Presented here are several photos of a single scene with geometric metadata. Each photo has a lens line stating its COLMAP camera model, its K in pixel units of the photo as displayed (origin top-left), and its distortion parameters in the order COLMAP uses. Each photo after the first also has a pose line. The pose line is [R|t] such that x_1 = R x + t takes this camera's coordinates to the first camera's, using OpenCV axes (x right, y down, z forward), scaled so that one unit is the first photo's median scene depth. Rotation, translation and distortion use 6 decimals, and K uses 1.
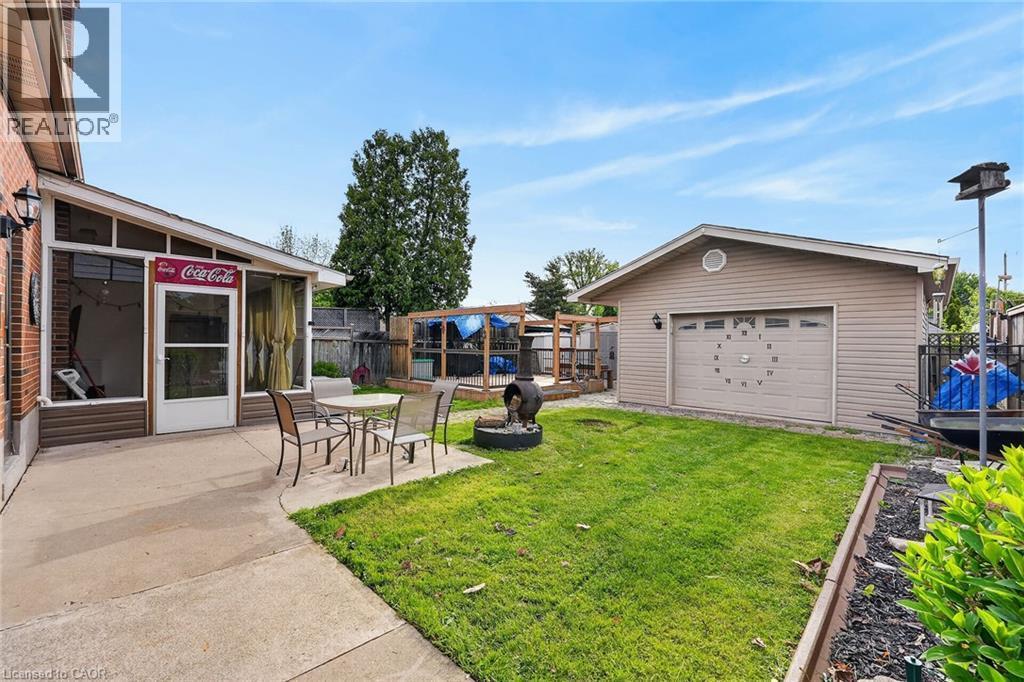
lens RADIAL K [[422.8, 0, 509.6], [0, 422.8, 343.8], [0, 0, 1]] dist [-0.010444, -0.000469]
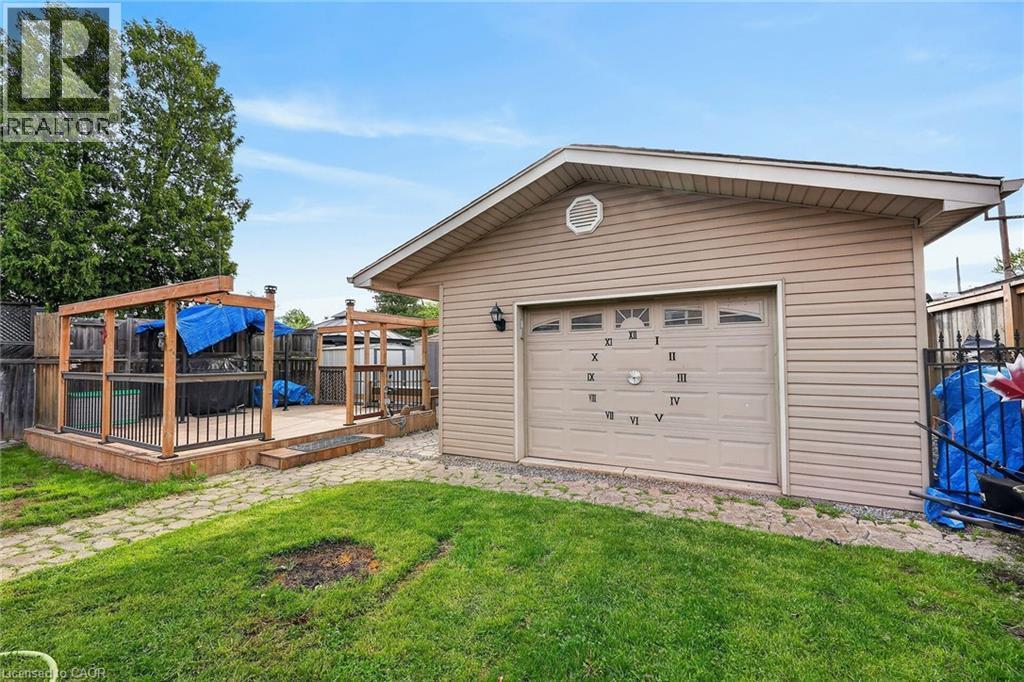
lens RADIAL K [[422.8, 0, 510.7], [0, 422.8, 341.1], [0, 0, 1]] dist [-0.010444, -0.000469]
pose [[0.953848, -0.005209, 0.300245, 0.191169], [0.018358, 0.998991, -0.040990, 0.004049], [-0.299728, 0.044610, 0.952981, 0.435949]]
